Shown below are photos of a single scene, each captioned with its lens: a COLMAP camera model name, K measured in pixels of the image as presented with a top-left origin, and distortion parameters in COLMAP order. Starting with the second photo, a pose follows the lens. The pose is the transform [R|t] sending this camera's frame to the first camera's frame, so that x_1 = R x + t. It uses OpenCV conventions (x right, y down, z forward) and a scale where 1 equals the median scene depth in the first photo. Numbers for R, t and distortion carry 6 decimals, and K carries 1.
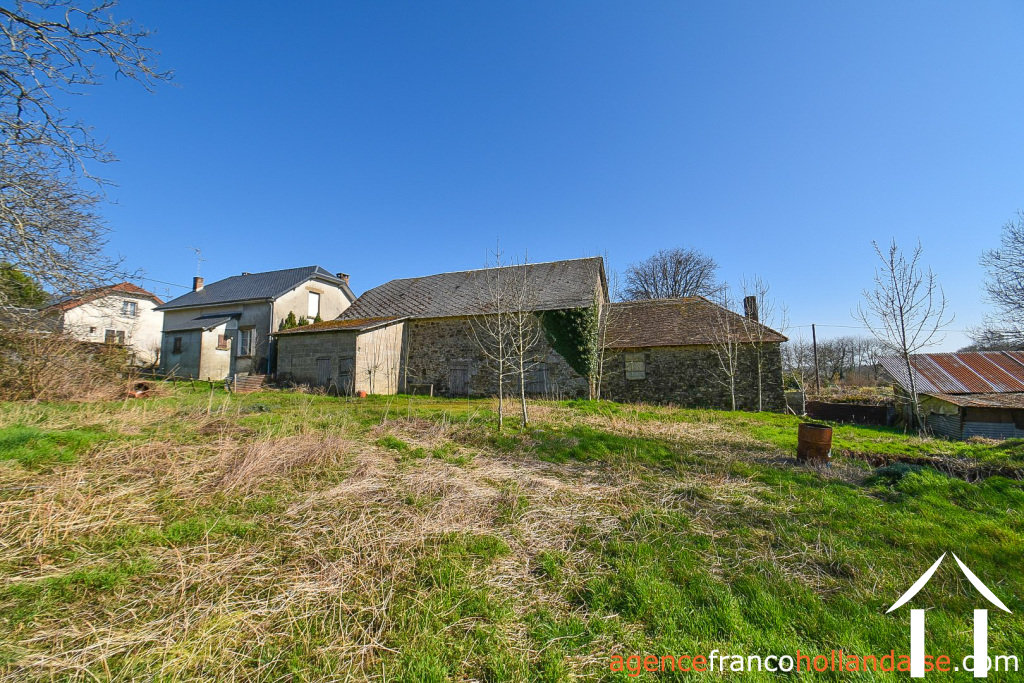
lens RADIAL K [[443.6, 0, 510.8], [0, 443.6, 345.6], [0, 0, 1]] dist [0.009968, -0.003883]
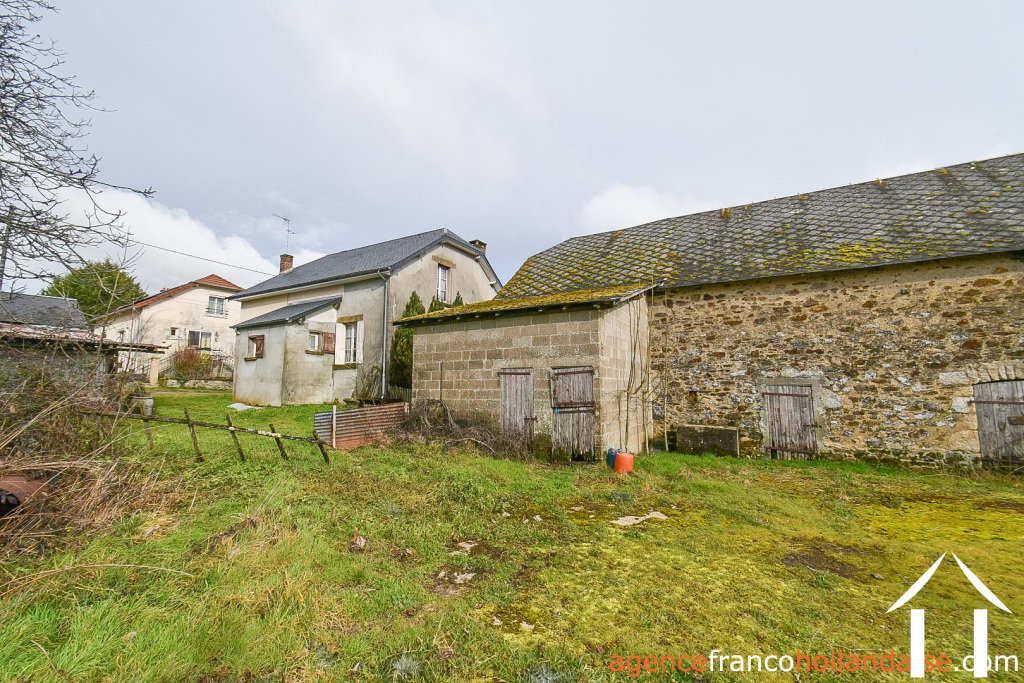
lens RADIAL K [[443.6, 0, 513.3], [0, 443.6, 345.0], [0, 0, 1]] dist [0.009968, -0.003883]
pose [[0.985216, -0.009525, -0.171052, -0.311706], [0.007557, 0.999898, -0.012150, 0.007377], [0.171150, 0.010678, 0.985187, 0.508332]]
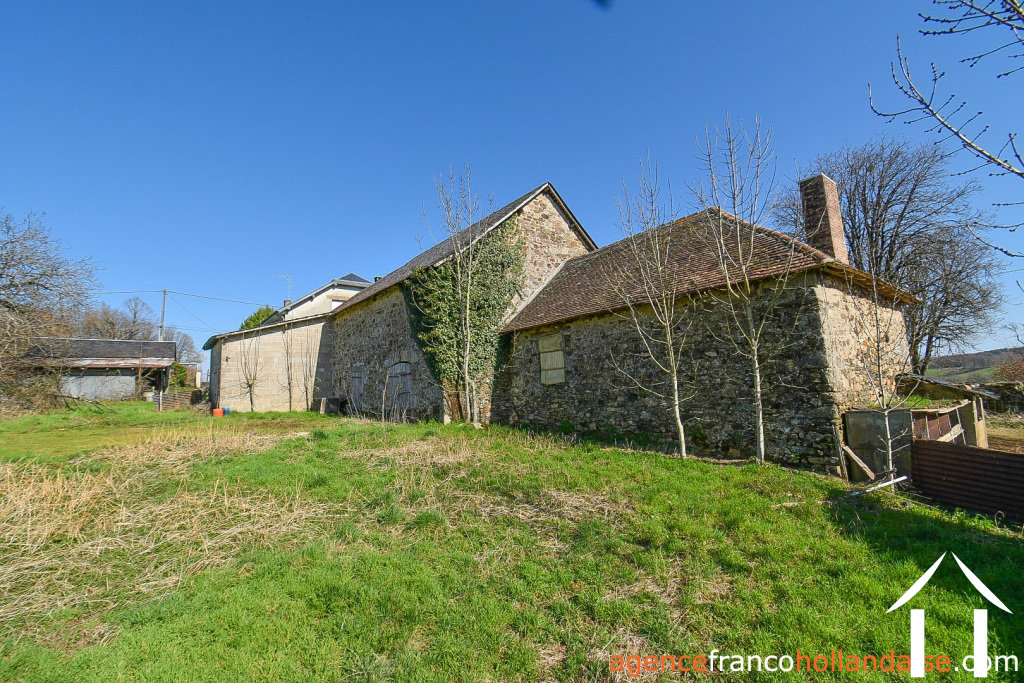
lens RADIAL K [[443.6, 0, 513.1], [0, 443.6, 342.7], [0, 0, 1]] dist [0.009968, -0.003883]
pose [[0.857896, -0.077293, -0.507977, 0.495952], [0.074685, 0.996880, -0.025552, 0.034046], [0.508367, -0.016018, 0.860992, 0.480522]]
